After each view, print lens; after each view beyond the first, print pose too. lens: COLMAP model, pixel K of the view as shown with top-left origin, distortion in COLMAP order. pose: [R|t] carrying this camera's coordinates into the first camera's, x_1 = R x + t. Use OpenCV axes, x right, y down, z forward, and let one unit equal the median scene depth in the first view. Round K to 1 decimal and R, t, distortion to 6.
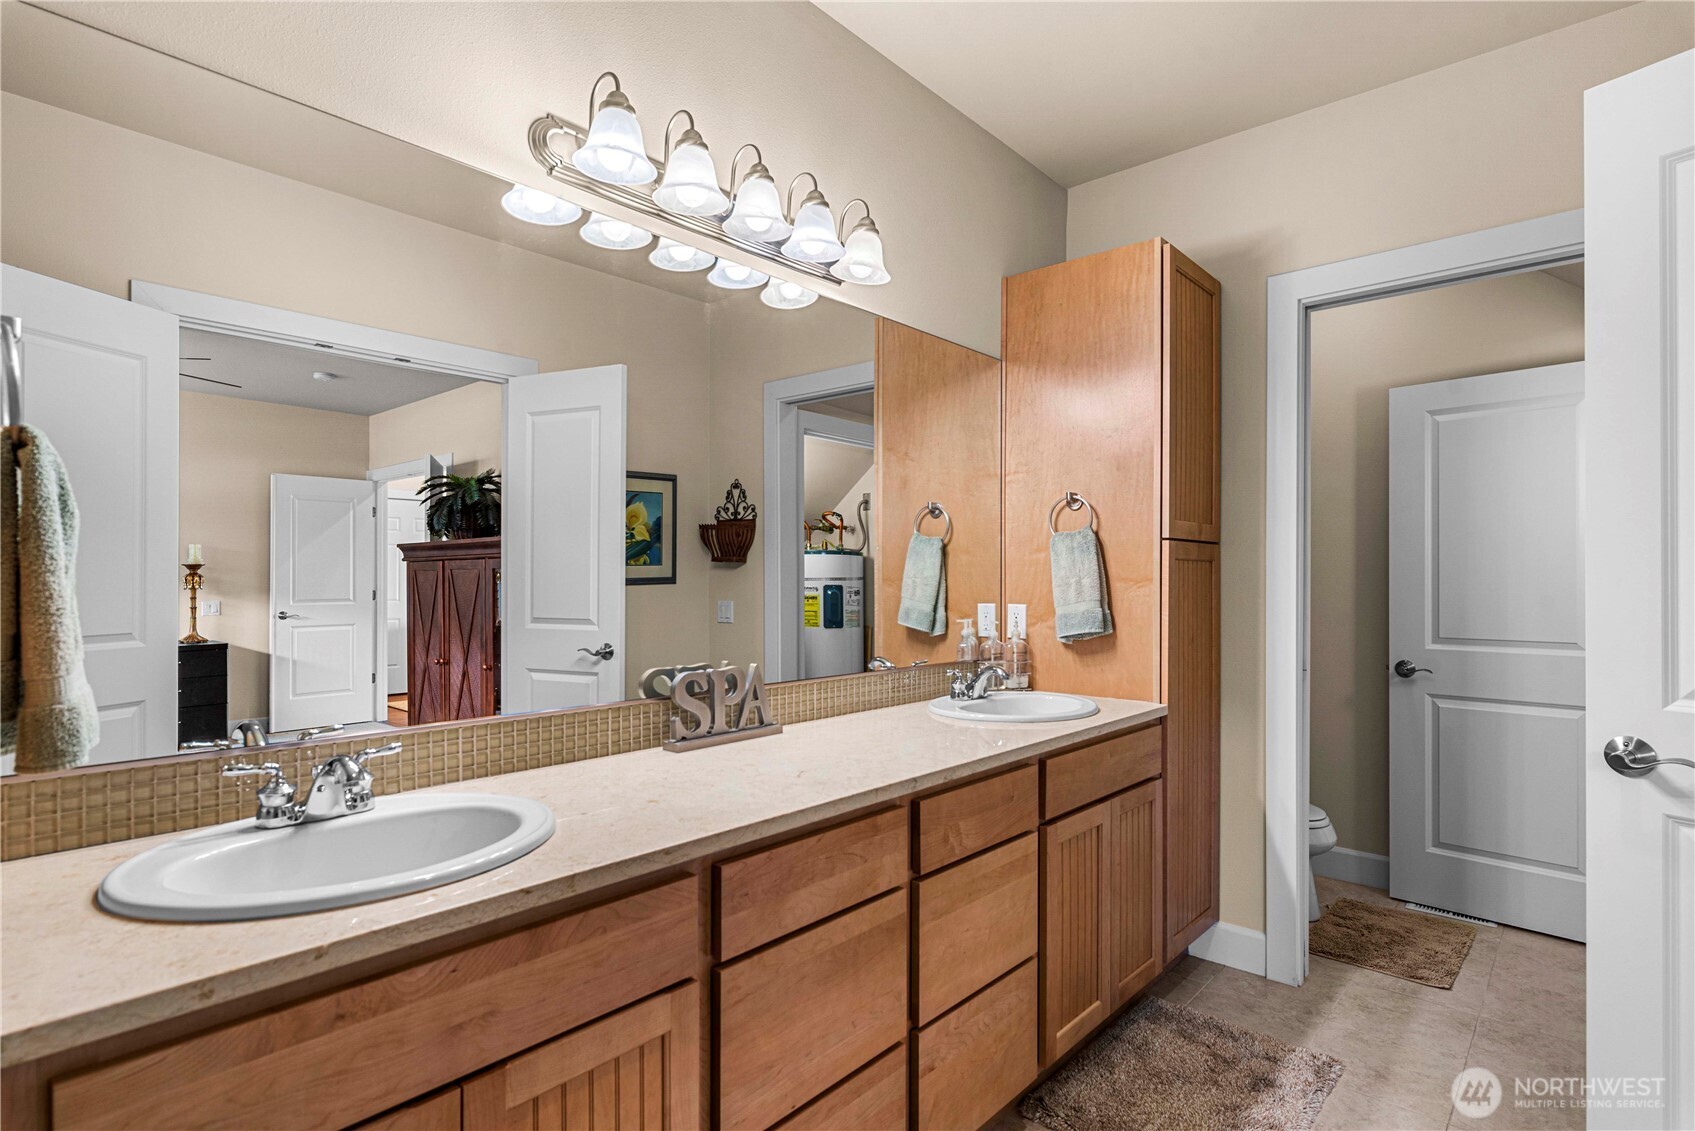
lens RADIAL K [[853.5, 0, 848.0], [0, 853.5, 574.9], [0, 0, 1]] dist [-0.001080, -0.000330]
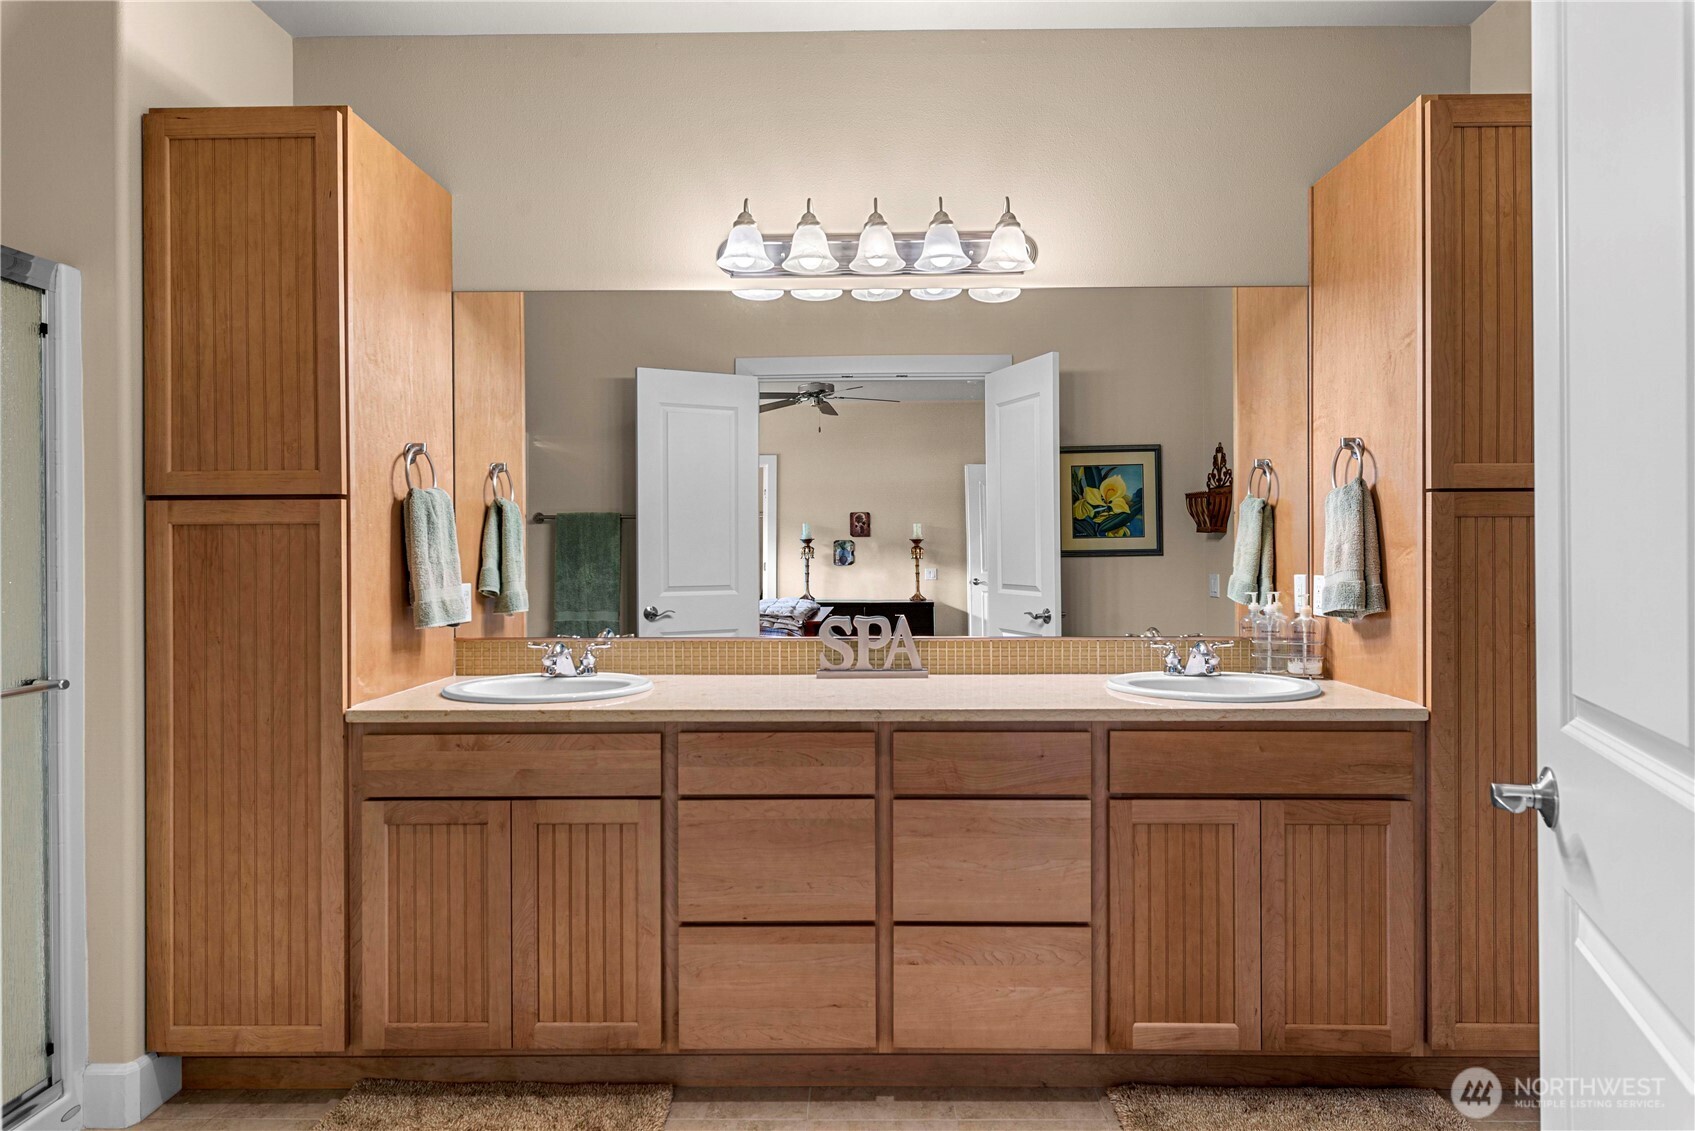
lens RADIAL K [[895.7, 0, 850.2], [0, 895.7, 550.6], [0, 0, 1]] dist [-0.000679, -0.000268]
pose [[0.652641, -0.008177, -0.757623, 0.626929], [0.010298, 0.999945, -0.001922, 0.007791], [0.757597, -0.006548, 0.652690, 0.085235]]
